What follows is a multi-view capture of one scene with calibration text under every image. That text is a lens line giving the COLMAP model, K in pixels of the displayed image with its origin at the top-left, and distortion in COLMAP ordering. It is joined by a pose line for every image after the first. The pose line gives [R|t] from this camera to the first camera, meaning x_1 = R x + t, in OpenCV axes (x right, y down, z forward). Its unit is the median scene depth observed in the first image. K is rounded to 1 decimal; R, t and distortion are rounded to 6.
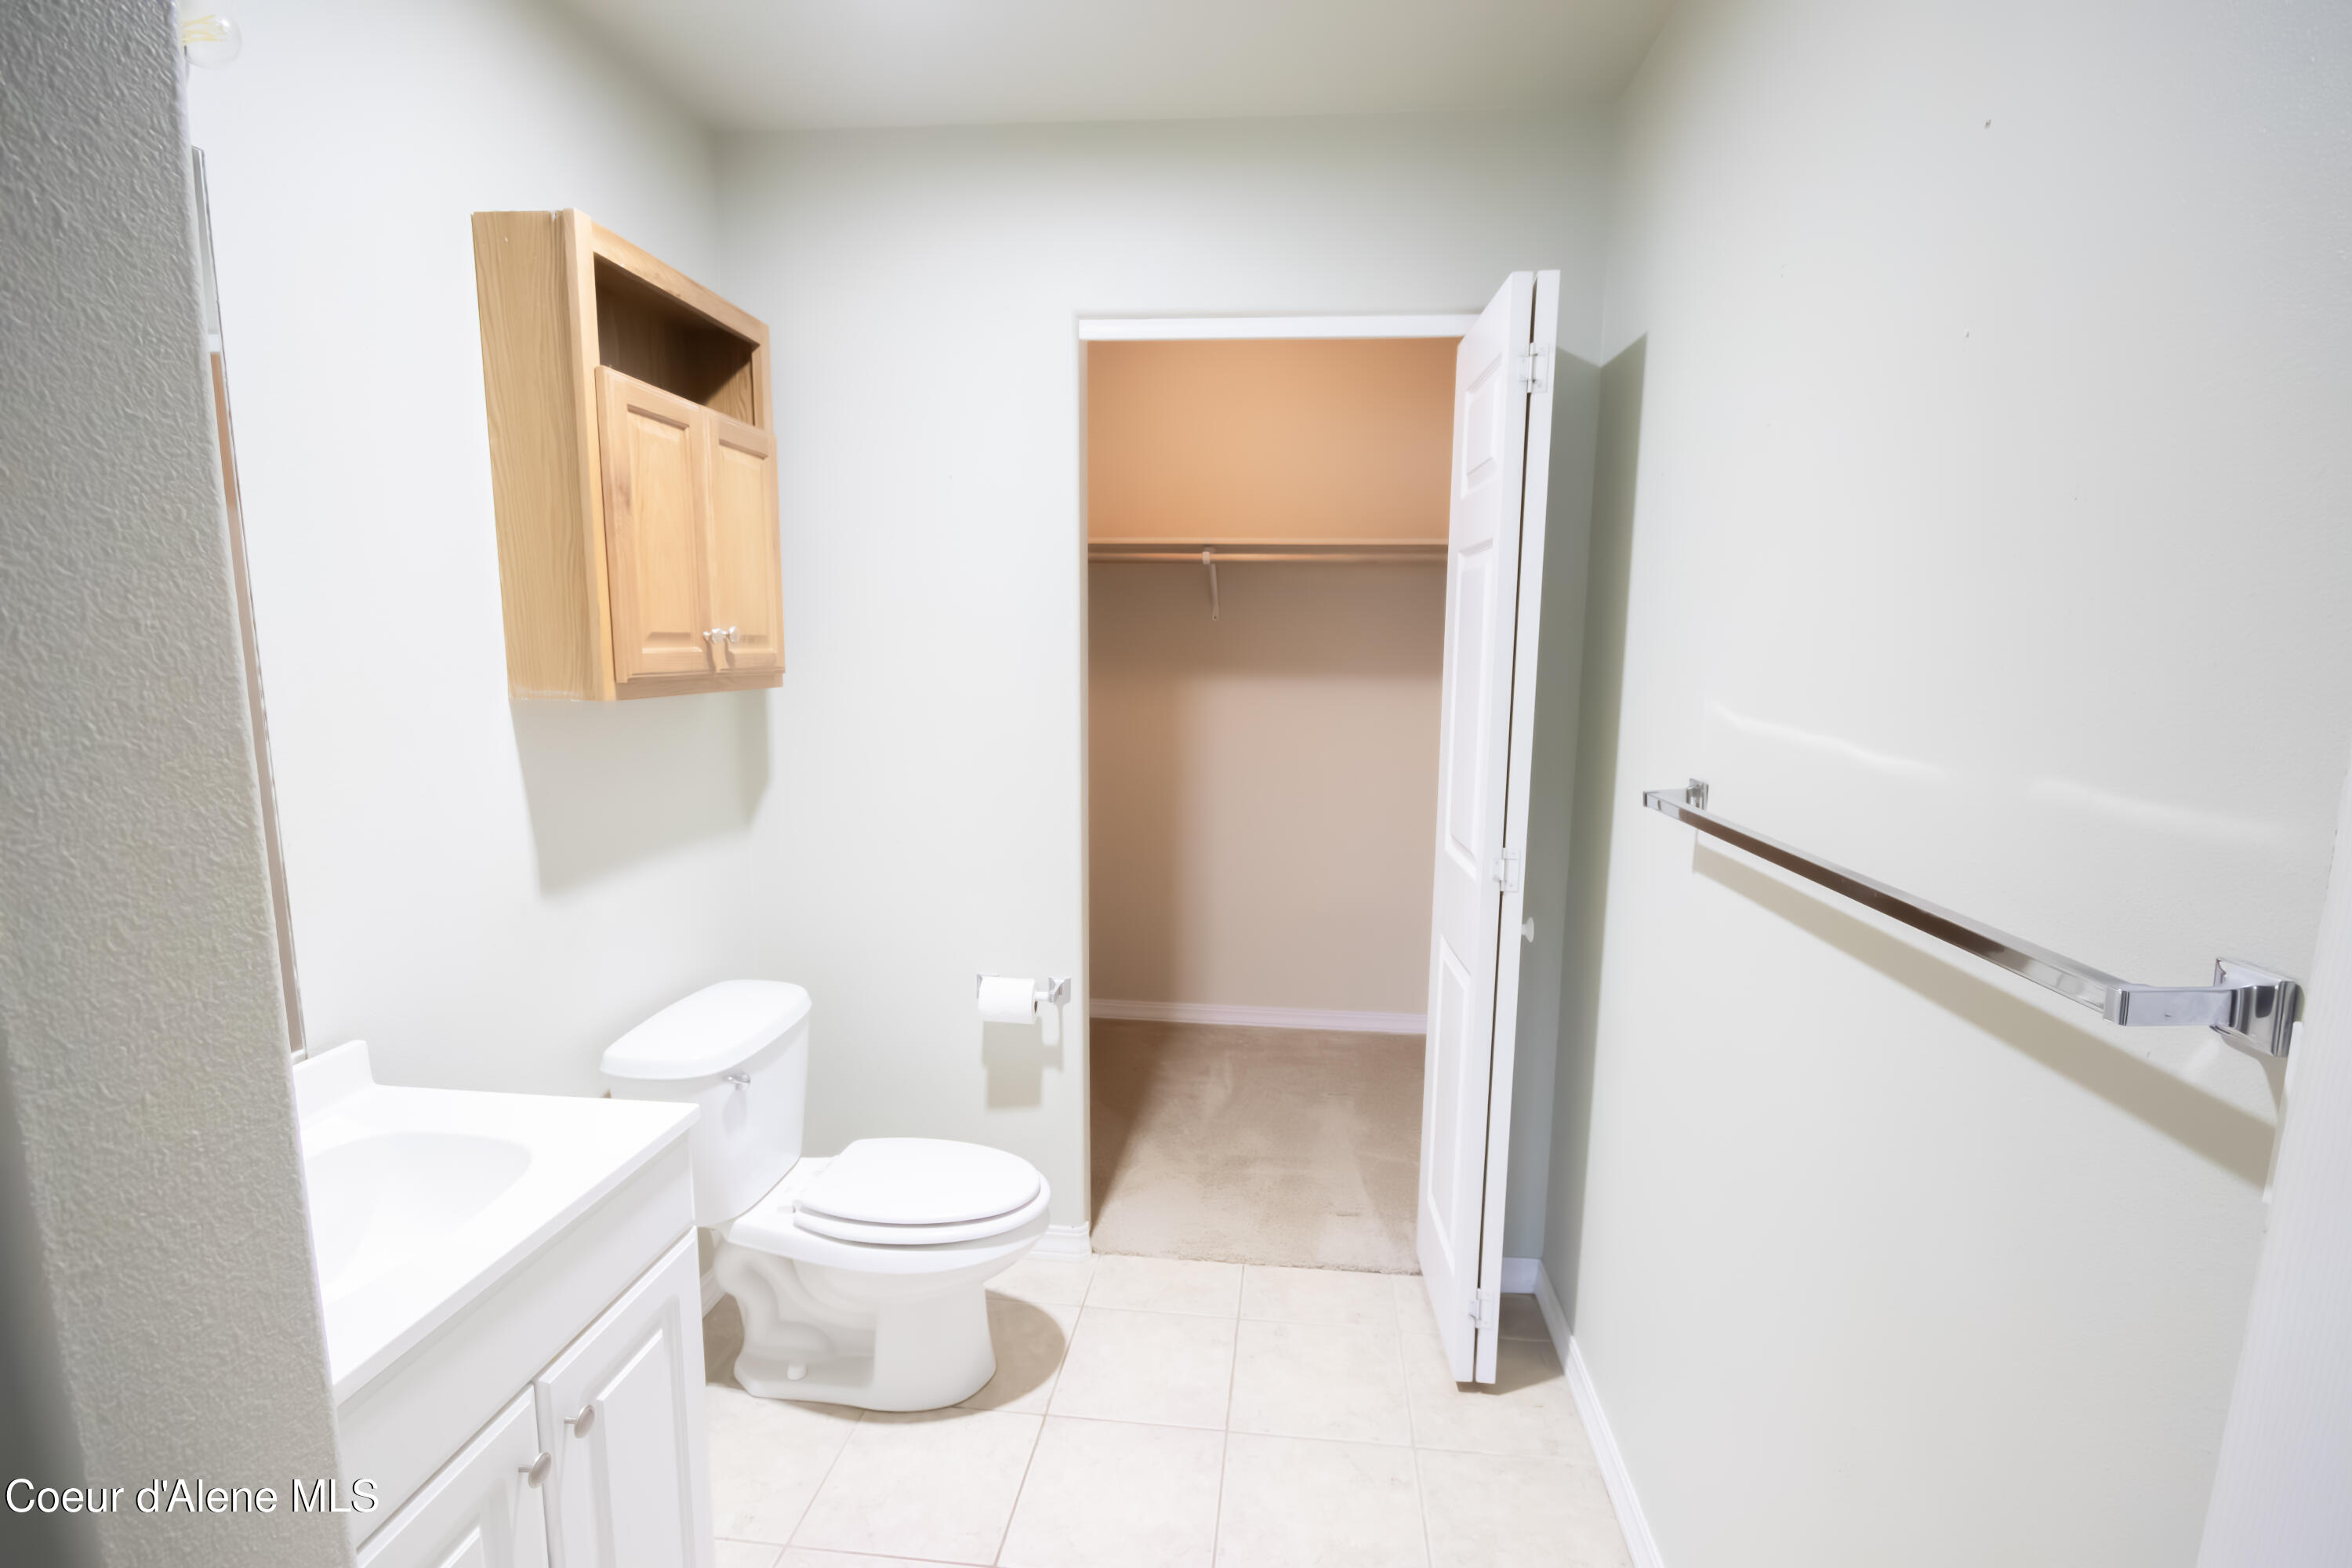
lens RADIAL K [[1088.2, 0, 1187.2], [0, 1088.2, 805.2], [0, 0, 1]] dist [-0.003624, -0.001095]
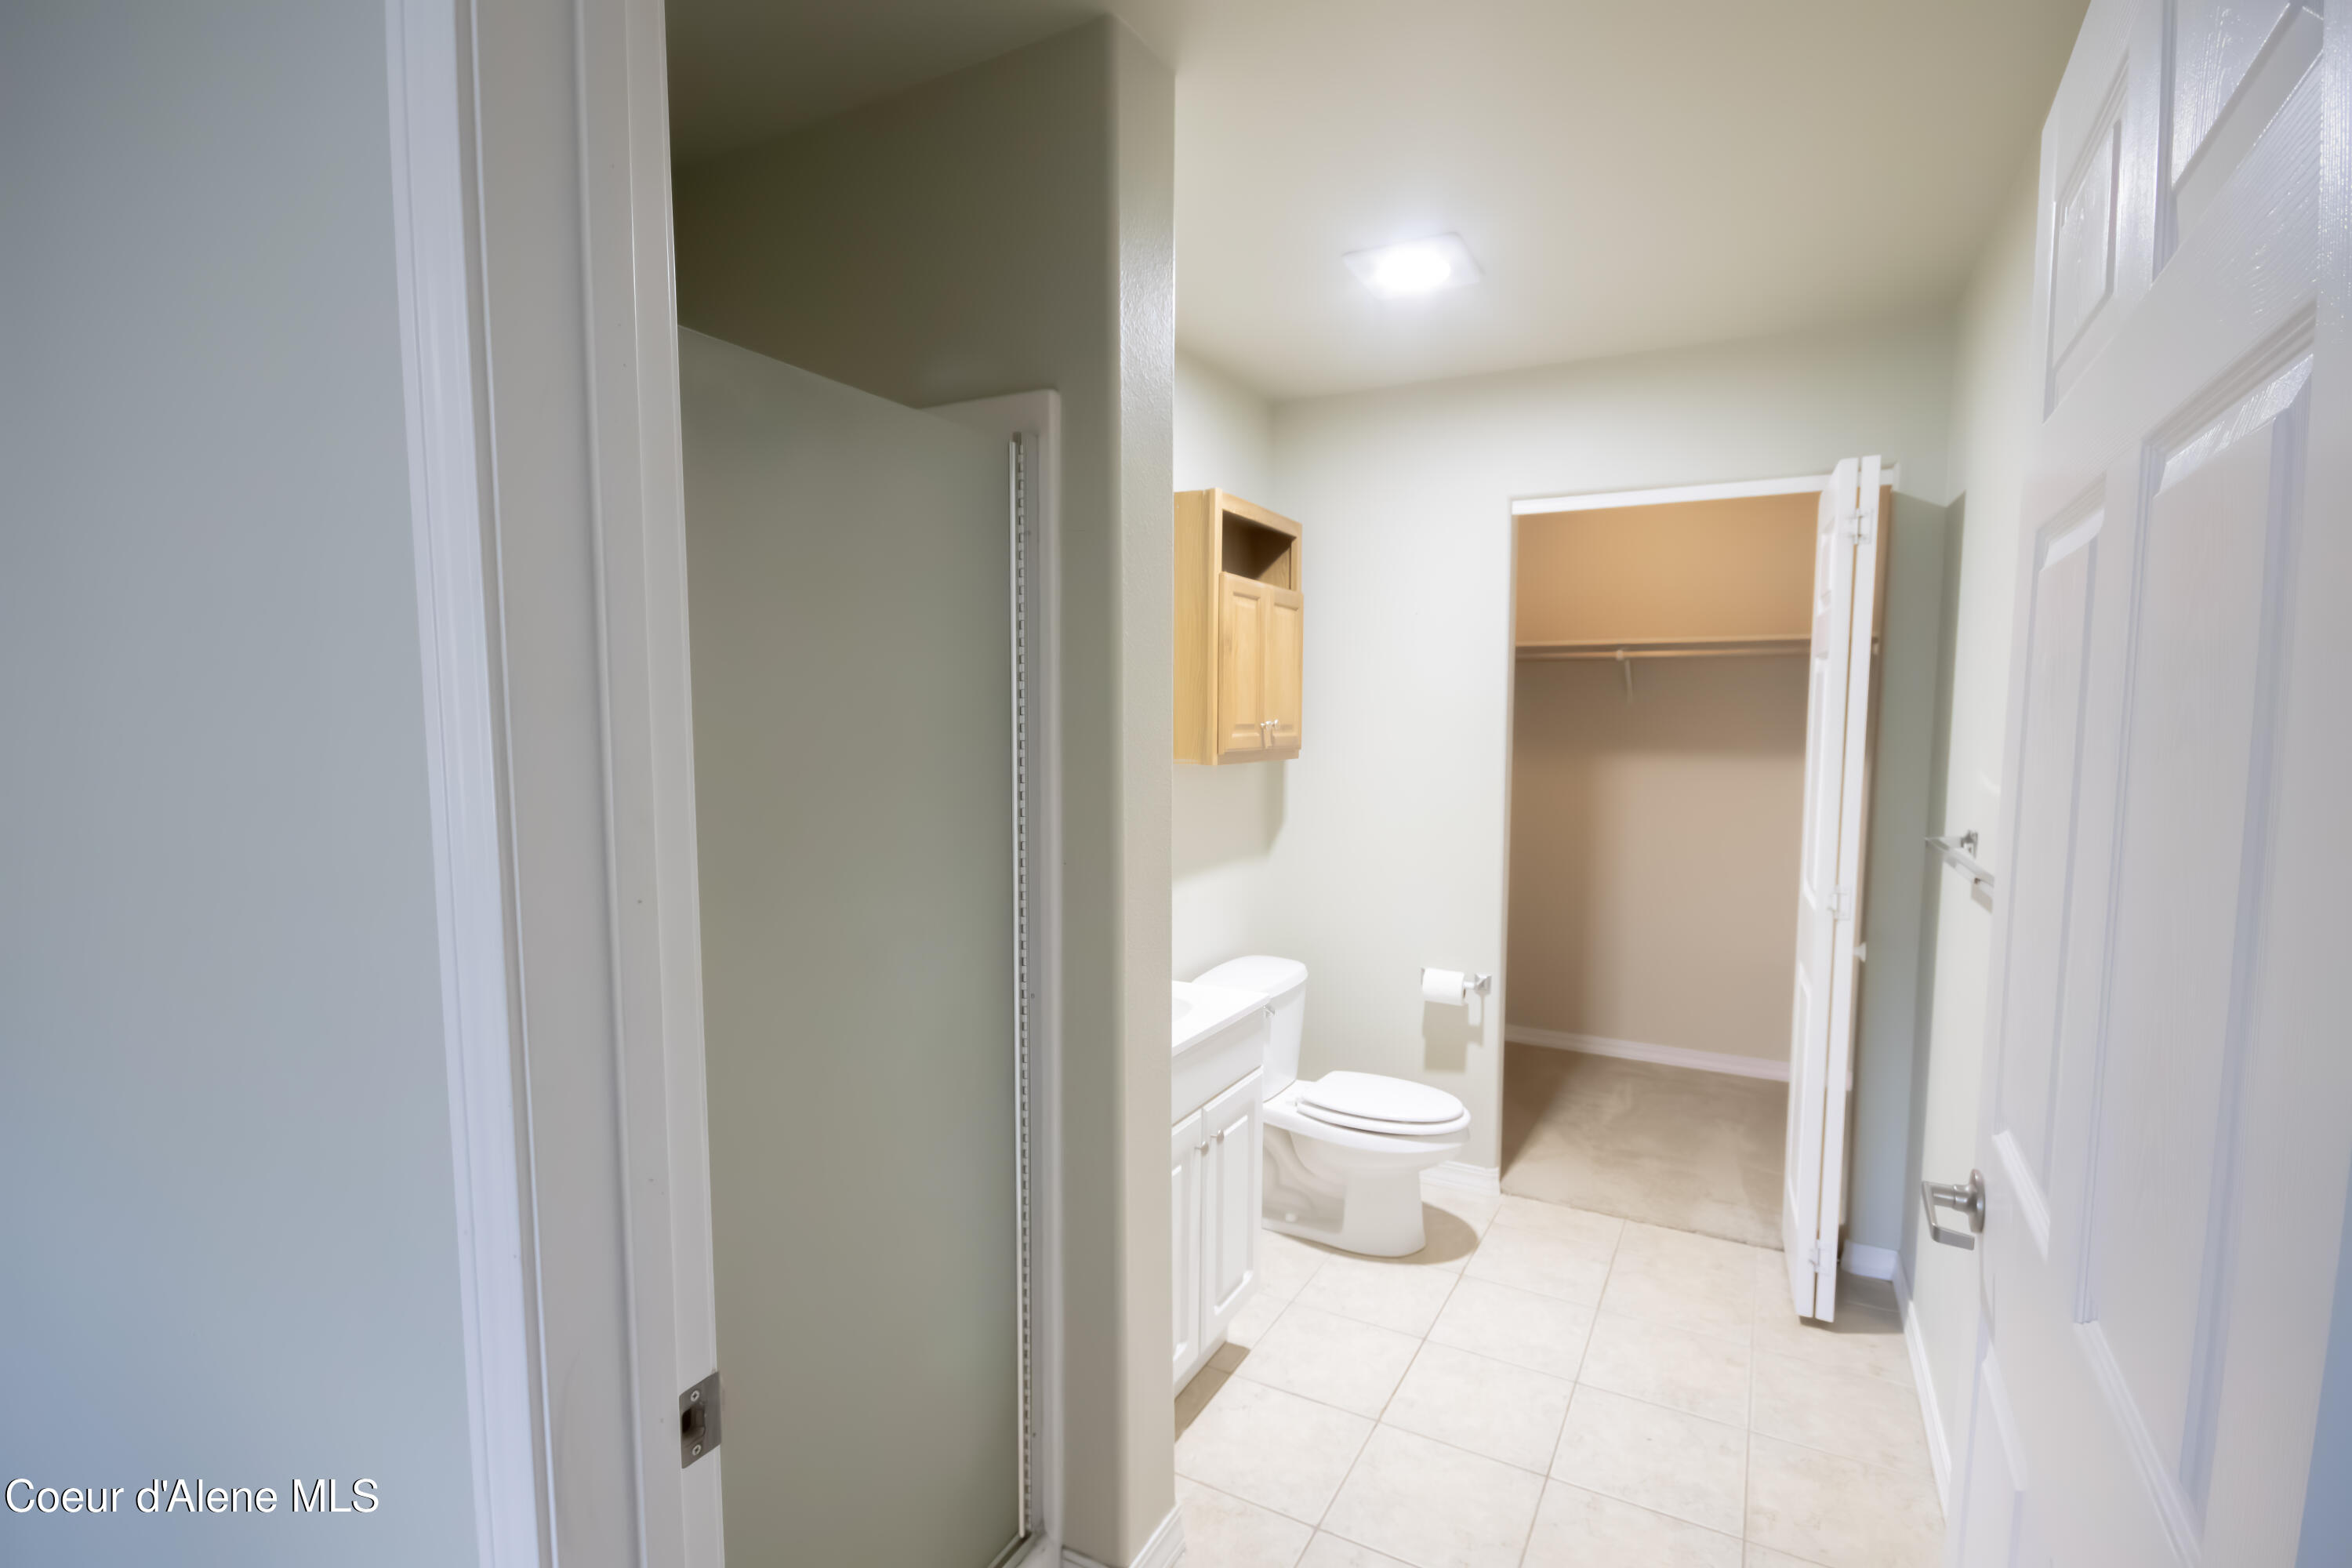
lens RADIAL K [[1088.2, 0, 1187.2], [0, 1088.2, 805.2], [0, 0, 1]] dist [-0.003624, -0.001095]
pose [[0.925522, 0.023854, -0.377943, 0.051667], [-0.050412, 0.996892, -0.060532, 0.052752], [0.375324, 0.075076, 0.923848, -0.428092]]
